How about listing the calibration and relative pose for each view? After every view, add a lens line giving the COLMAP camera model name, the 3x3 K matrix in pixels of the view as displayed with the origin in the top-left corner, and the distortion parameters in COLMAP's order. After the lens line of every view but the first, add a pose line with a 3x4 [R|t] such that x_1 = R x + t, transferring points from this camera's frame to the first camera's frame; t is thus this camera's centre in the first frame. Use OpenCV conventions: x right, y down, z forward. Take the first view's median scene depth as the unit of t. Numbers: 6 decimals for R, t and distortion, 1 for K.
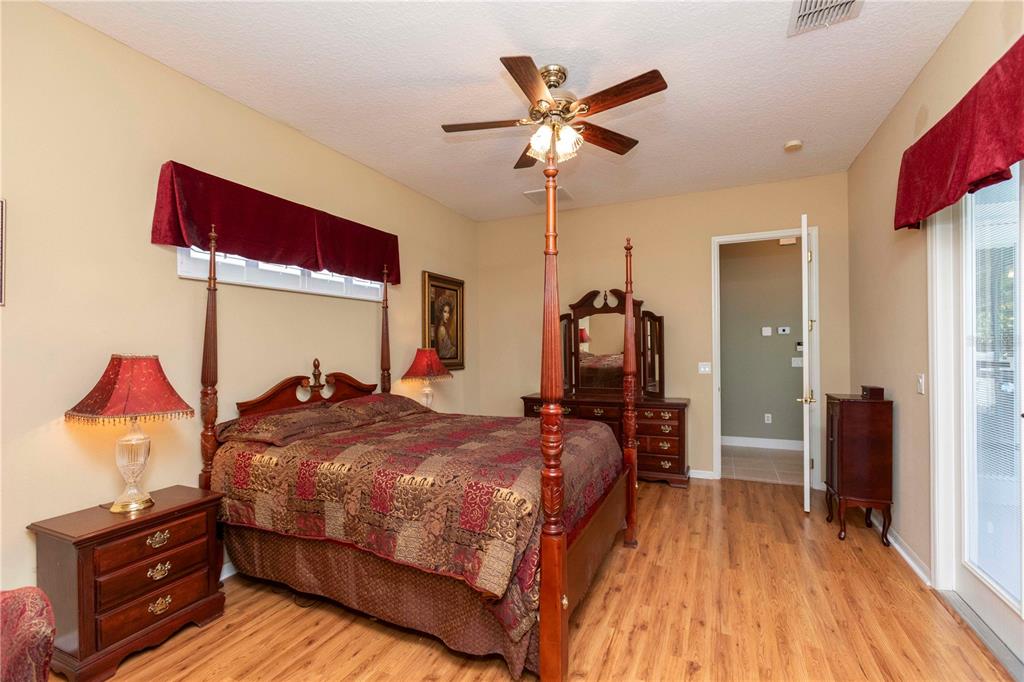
lens RADIAL K [[453.7, 0, 513.6], [0, 453.7, 345.1], [0, 0, 1]] dist [-0.003579, 0.000401]
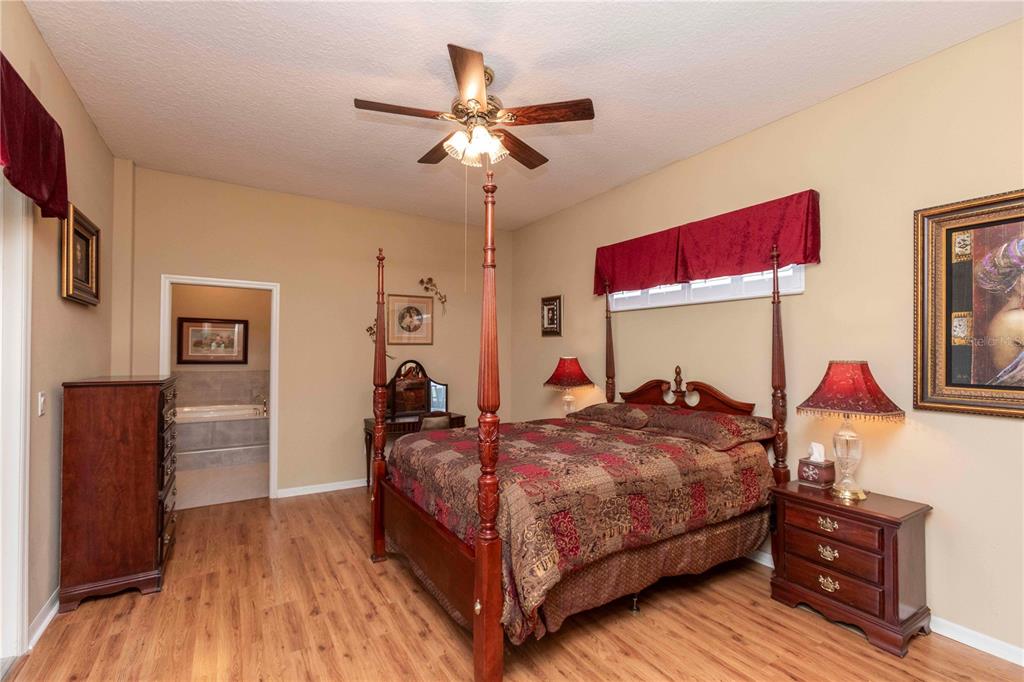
lens RADIAL K [[453.7, 0, 520.5], [0, 453.7, 346.1], [0, 0, 1]] dist [-0.003579, 0.000401]
pose [[-0.537540, 0.002637, -0.843234, 0.683810], [0.005148, 0.999987, -0.000155, -0.019061], [0.843222, -0.004424, -0.537547, 1.284216]]
